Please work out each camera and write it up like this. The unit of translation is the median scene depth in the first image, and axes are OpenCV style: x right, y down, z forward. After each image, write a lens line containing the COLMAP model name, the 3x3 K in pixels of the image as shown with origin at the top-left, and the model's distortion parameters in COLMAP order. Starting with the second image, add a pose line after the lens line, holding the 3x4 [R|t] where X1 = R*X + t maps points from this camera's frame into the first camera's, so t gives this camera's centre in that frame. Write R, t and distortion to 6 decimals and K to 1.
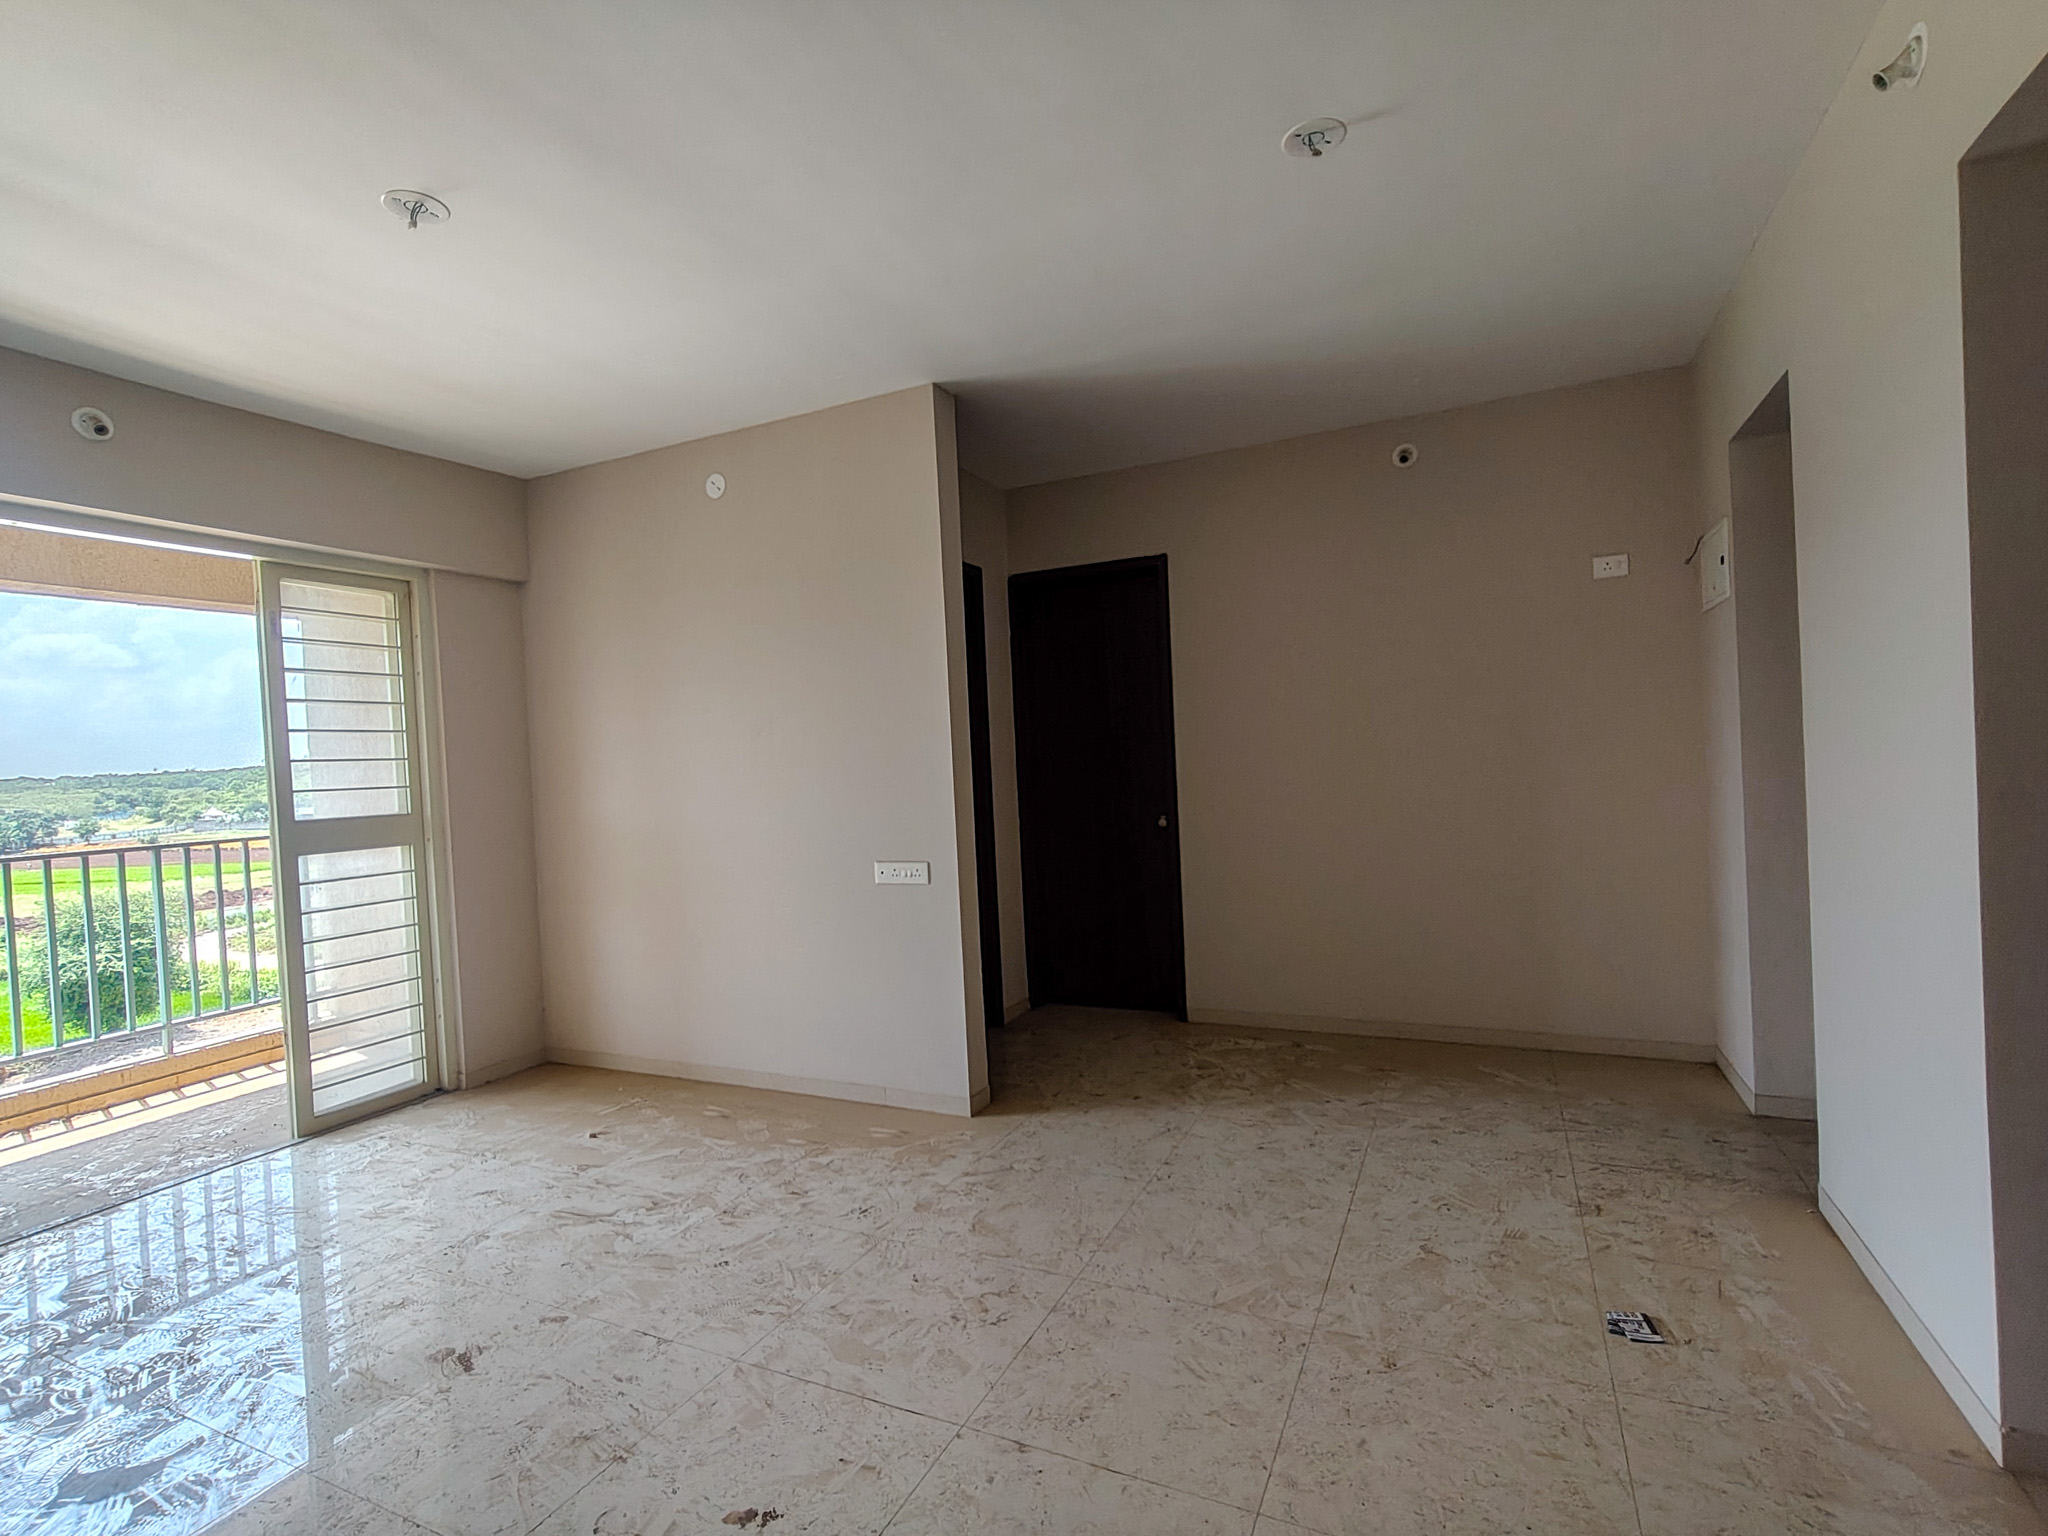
lens RADIAL K [[966.4, 0, 1024.3], [0, 966.4, 773.9], [0, 0, 1]] dist [0.010740, -0.001724]
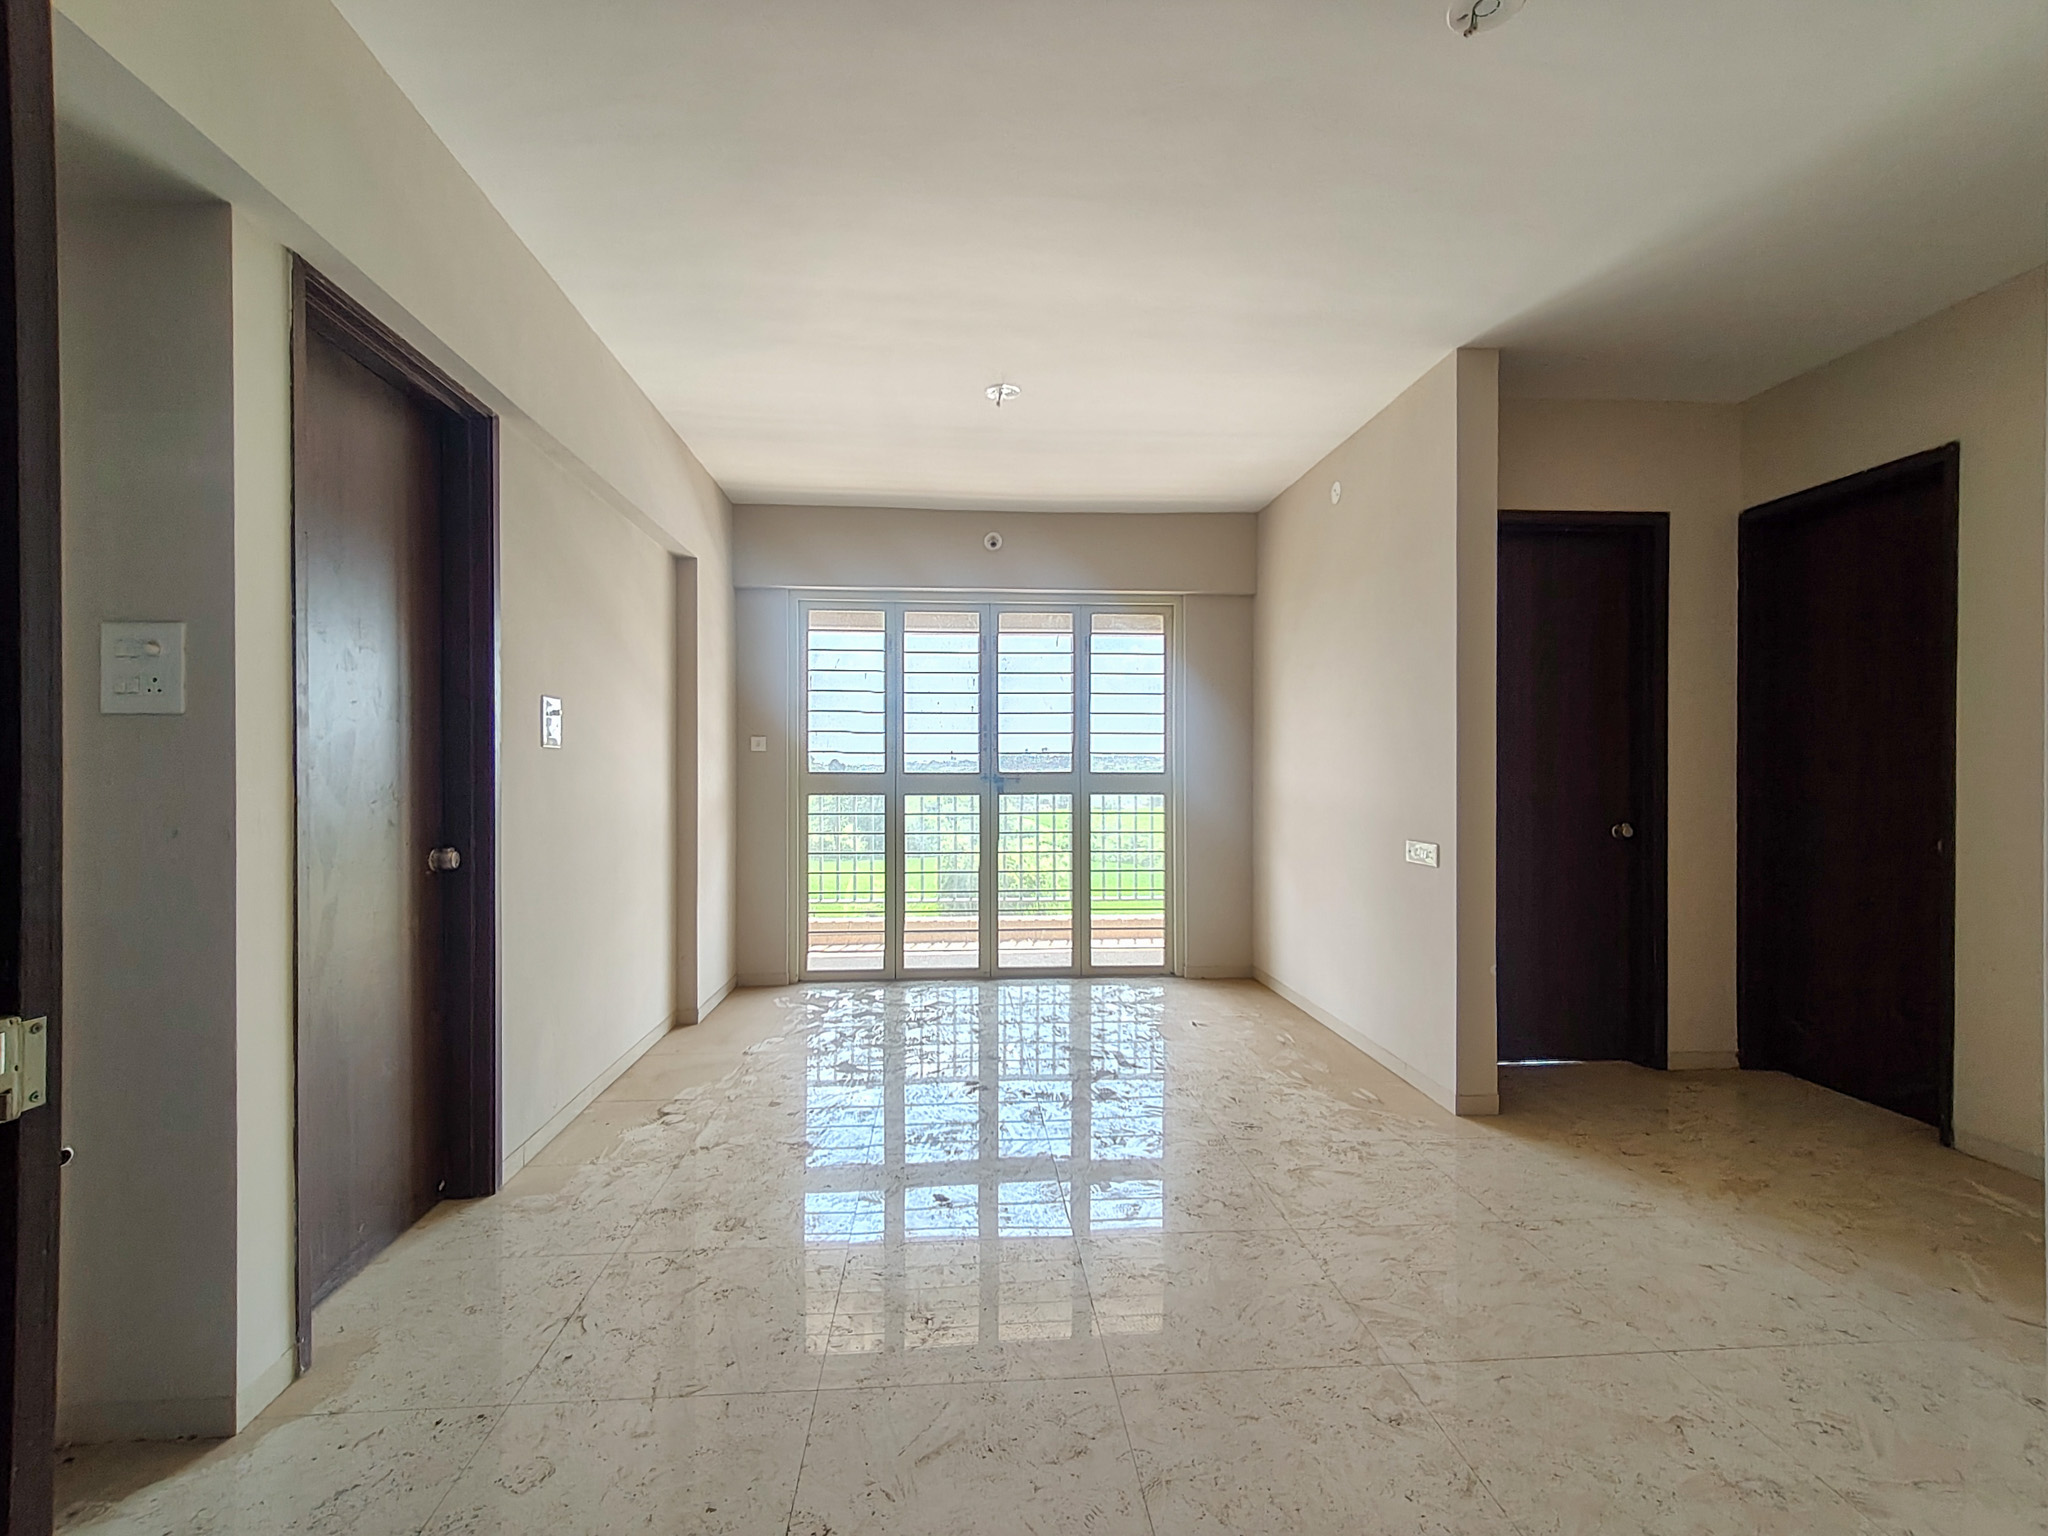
lens RADIAL K [[966.4, 0, 1021.3], [0, 966.4, 772.2], [0, 0, 1]] dist [0.010740, -0.001724]
pose [[0.498439, 0.047965, -0.865597, 0.582814], [-0.036330, 0.998747, 0.034423, 0.000570], [0.866163, 0.014289, 0.499557, 0.157797]]
